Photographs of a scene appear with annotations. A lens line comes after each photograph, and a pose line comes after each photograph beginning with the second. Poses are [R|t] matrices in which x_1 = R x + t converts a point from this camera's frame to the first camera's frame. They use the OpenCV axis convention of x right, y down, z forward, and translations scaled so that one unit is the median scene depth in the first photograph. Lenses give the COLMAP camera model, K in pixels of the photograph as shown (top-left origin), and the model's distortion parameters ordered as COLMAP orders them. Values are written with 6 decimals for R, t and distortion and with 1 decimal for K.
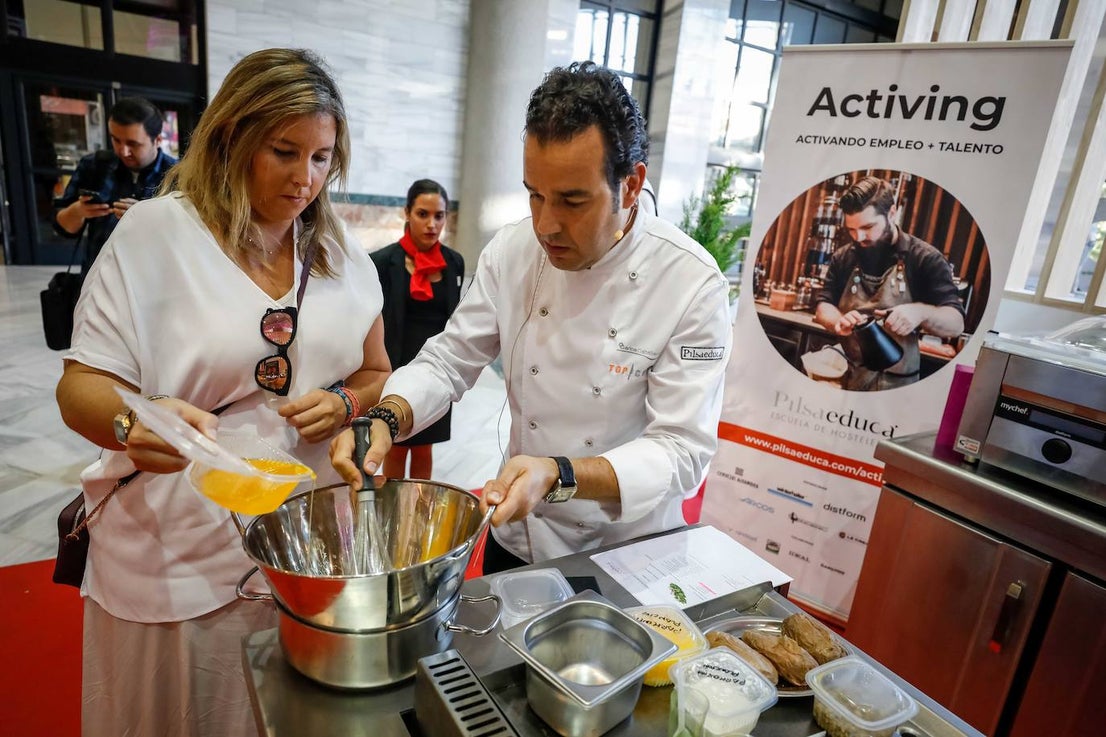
lens RADIAL K [[664.7, 0, 553.9], [0, 664.7, 375.8], [0, 0, 1]] dist [-0.025501, 0.002369]
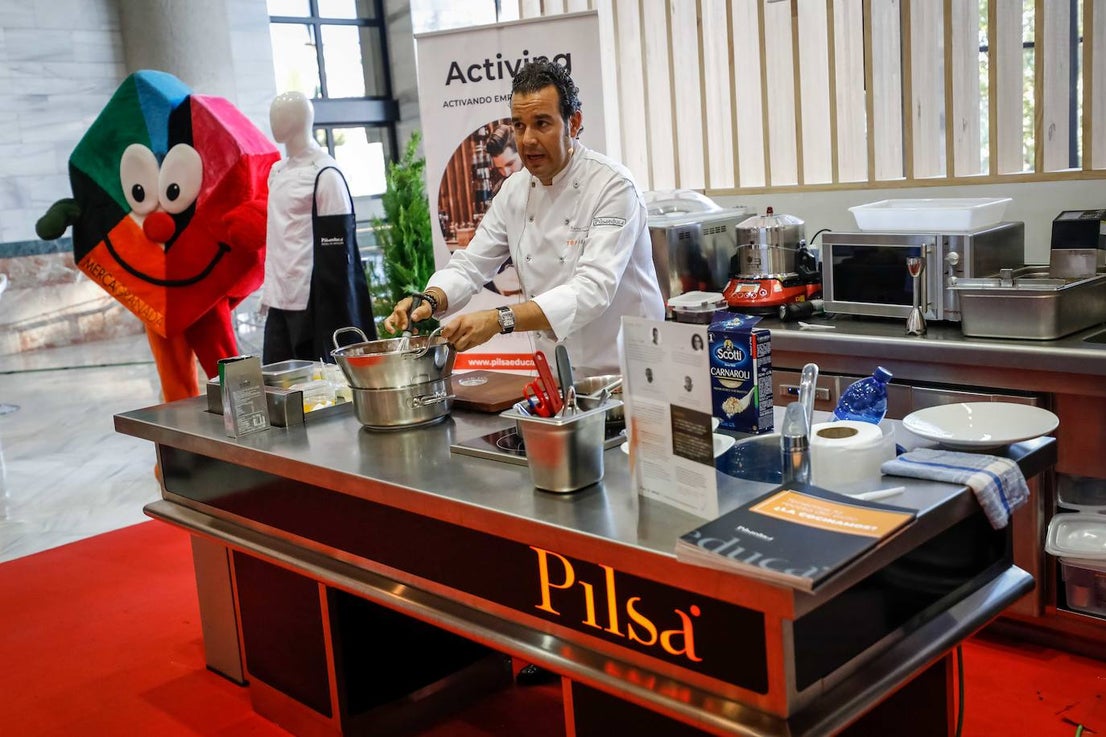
lens RADIAL K [[1129.6, 0, 553.0], [0, 1129.6, 368.5], [0, 0, 1]] dist [0.008035, 0.010703]
pose [[0.960381, -0.207041, 0.186556, 0.076247], [0.225203, 0.970867, -0.081858, 0.340133], [-0.164173, 0.120628, 0.979028, -1.047130]]
